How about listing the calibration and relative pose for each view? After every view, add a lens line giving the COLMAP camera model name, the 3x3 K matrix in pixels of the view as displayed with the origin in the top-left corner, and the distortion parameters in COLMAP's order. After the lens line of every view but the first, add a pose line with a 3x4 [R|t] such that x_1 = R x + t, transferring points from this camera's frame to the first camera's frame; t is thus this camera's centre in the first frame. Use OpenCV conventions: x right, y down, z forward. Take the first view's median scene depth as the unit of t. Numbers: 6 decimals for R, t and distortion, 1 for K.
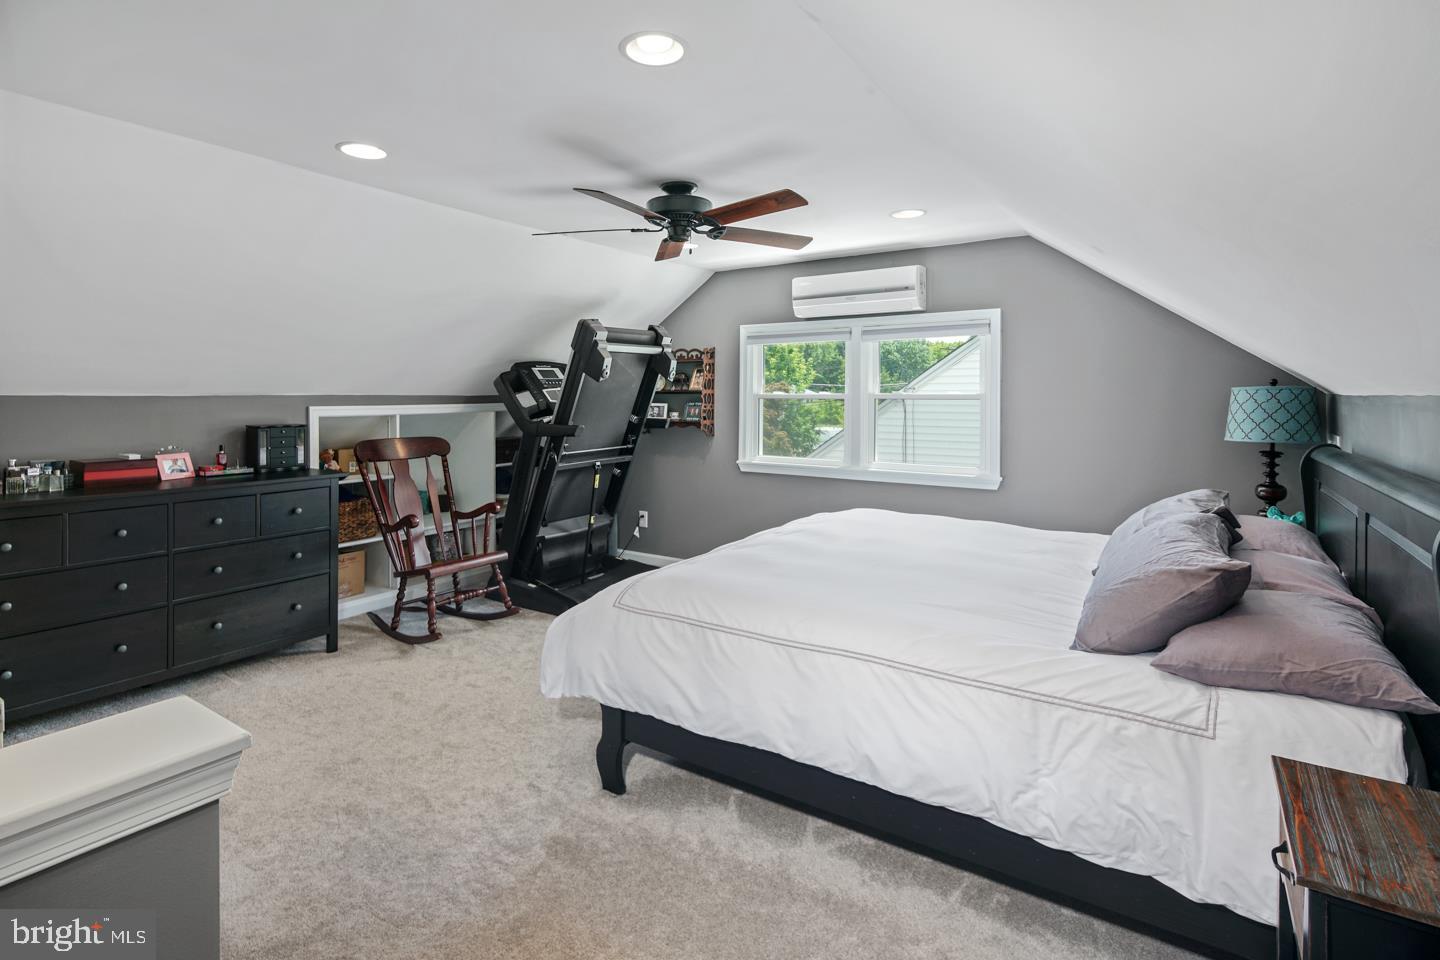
lens RADIAL K [[710.2, 0, 695.7], [0, 710.2, 408.4], [0, 0, 1]] dist [0.004195, 0.000165]
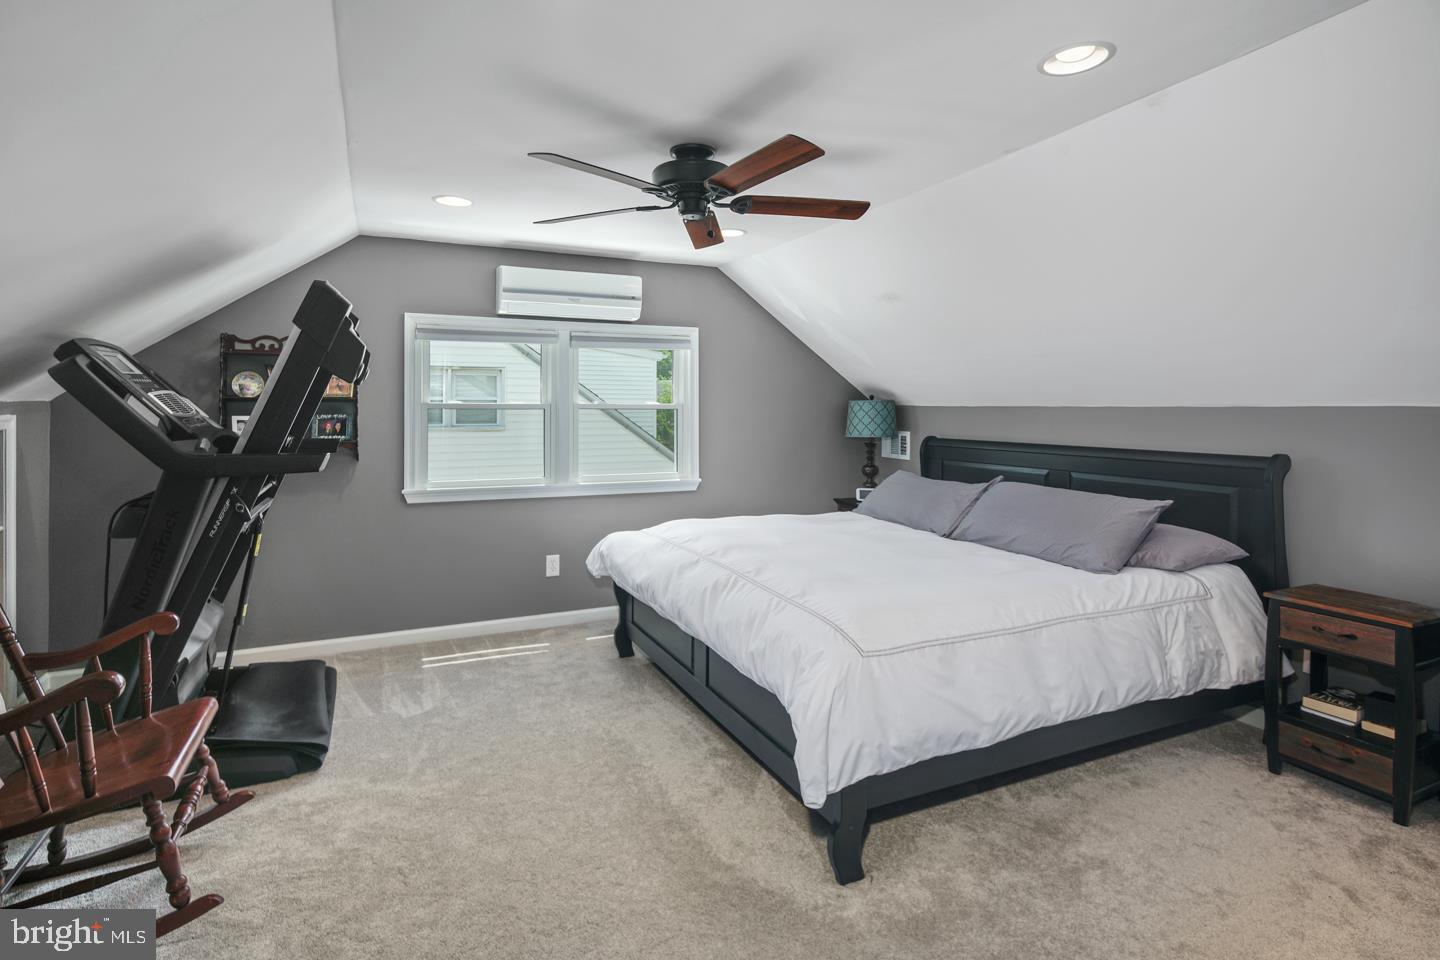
lens RADIAL K [[710.2, 0, 695.7], [0, 710.2, 408.4], [0, 0, 1]] dist [0.004195, 0.000165]
pose [[0.520450, -0.002025, 0.853890, -0.513333], [0.011422, 0.999924, -0.004591, -0.008062], [-0.853816, 0.012142, 0.520433, 0.402468]]
